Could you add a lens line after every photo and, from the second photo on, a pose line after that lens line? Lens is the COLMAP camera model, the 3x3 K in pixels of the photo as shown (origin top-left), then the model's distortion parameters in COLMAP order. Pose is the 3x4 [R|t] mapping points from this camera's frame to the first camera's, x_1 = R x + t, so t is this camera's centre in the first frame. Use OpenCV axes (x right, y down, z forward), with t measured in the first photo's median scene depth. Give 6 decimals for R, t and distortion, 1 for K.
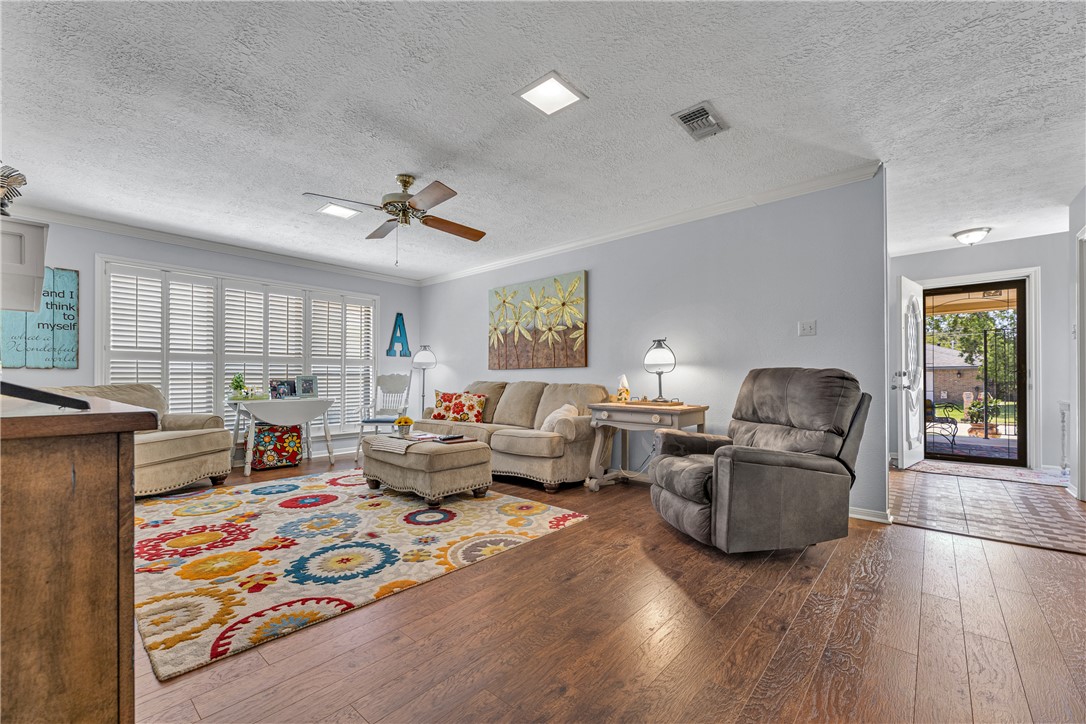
lens RADIAL K [[447.7, 0, 543.9], [0, 447.7, 372.7], [0, 0, 1]] dist [0.004429, 0.000345]
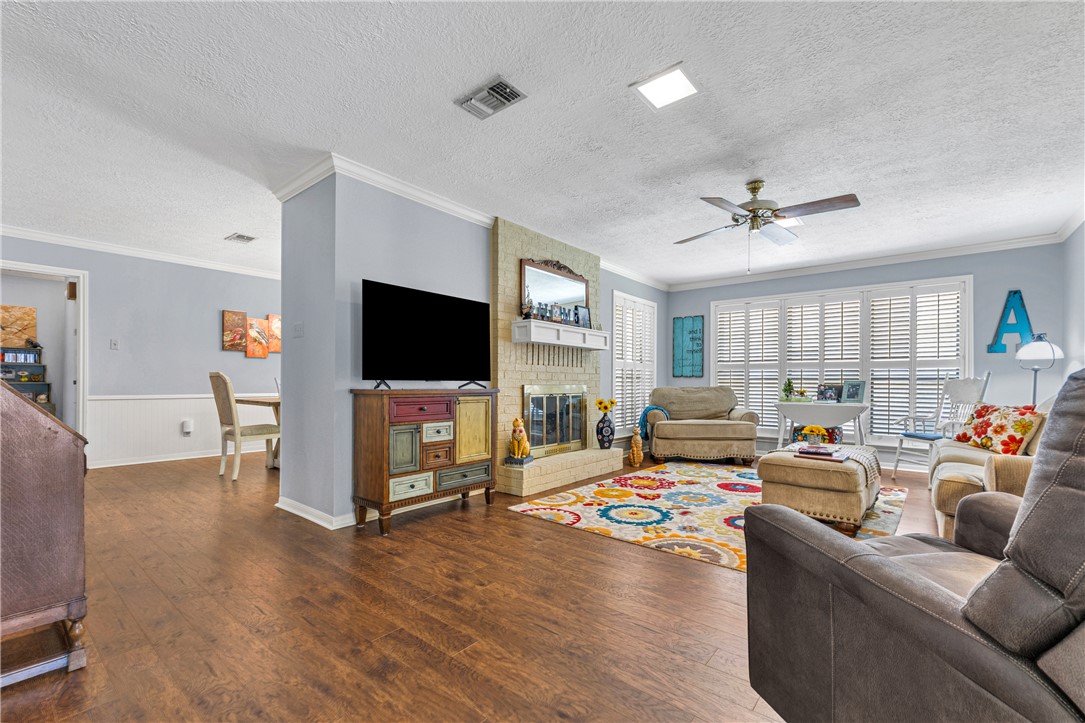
lens RADIAL K [[447.3, 0, 556.1], [0, 447.3, 378.2], [0, 0, 1]] dist [0.004429, 0.000345]
pose [[0.057392, -0.007701, -0.998322, 0.828909], [0.008583, 0.999937, -0.007220, 0.006608], [0.998315, -0.008154, 0.057455, 0.609859]]
